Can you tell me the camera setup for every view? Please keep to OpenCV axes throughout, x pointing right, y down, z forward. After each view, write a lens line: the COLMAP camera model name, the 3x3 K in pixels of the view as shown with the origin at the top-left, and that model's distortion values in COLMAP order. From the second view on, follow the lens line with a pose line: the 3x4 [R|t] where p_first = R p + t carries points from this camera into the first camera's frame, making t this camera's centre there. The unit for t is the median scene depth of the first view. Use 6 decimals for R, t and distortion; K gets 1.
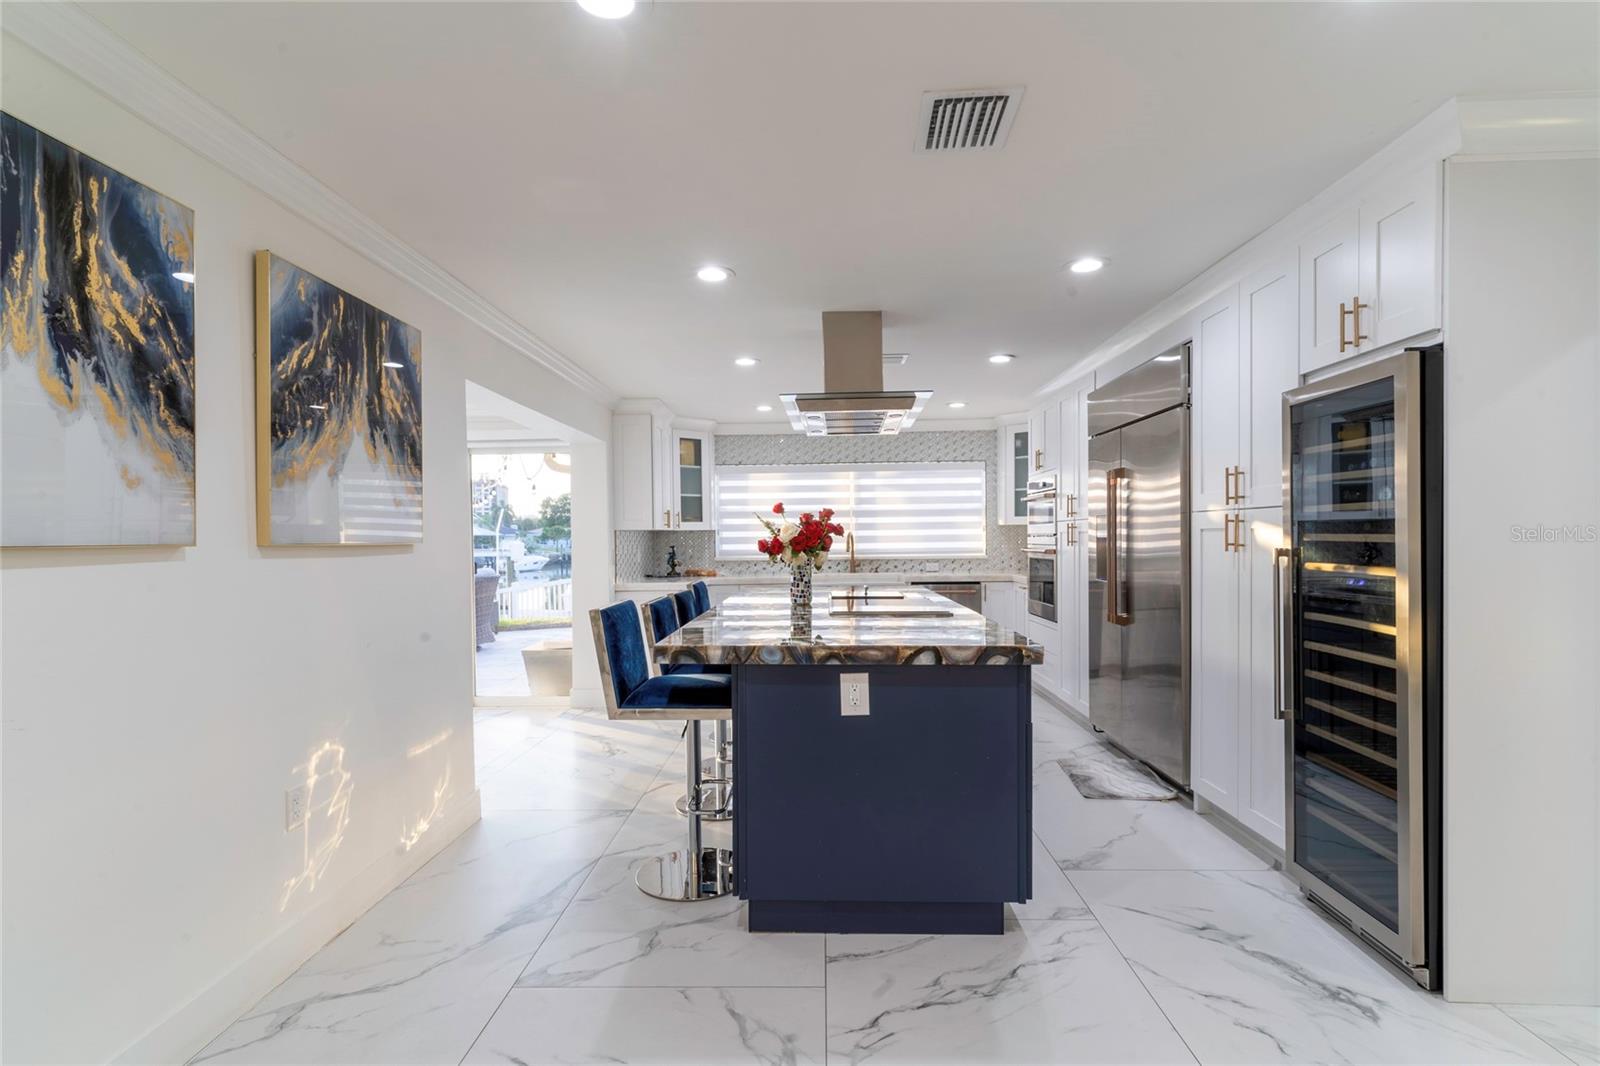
lens RADIAL K [[778.0, 0, 800.0], [0, 778.0, 538.6], [0, 0, 1]] dist [0.002718, 0.000579]
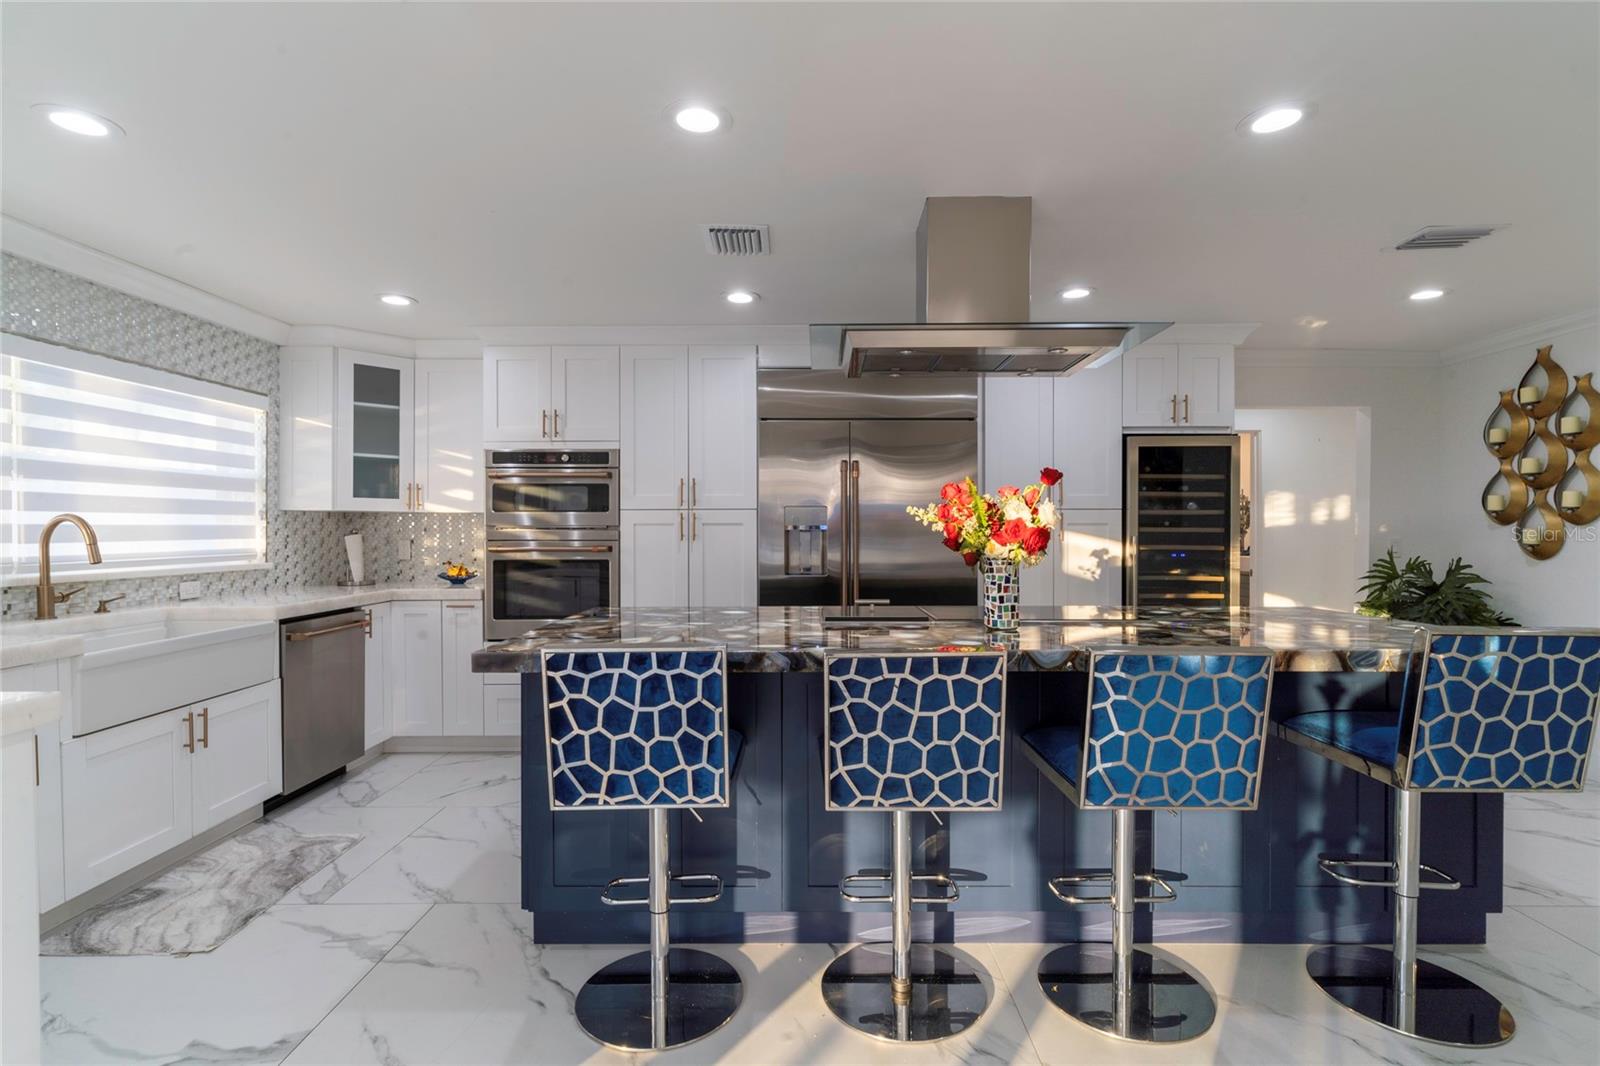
lens RADIAL K [[778.0, 0, 800.7], [0, 778.0, 533.8], [0, 0, 1]] dist [0.002718, 0.000579]
pose [[-0.036762, 0.006508, 0.999303, -0.338100], [0.004186, 0.999971, -0.006359, 0.005555], [-0.999315, 0.003950, -0.036788, 0.633659]]
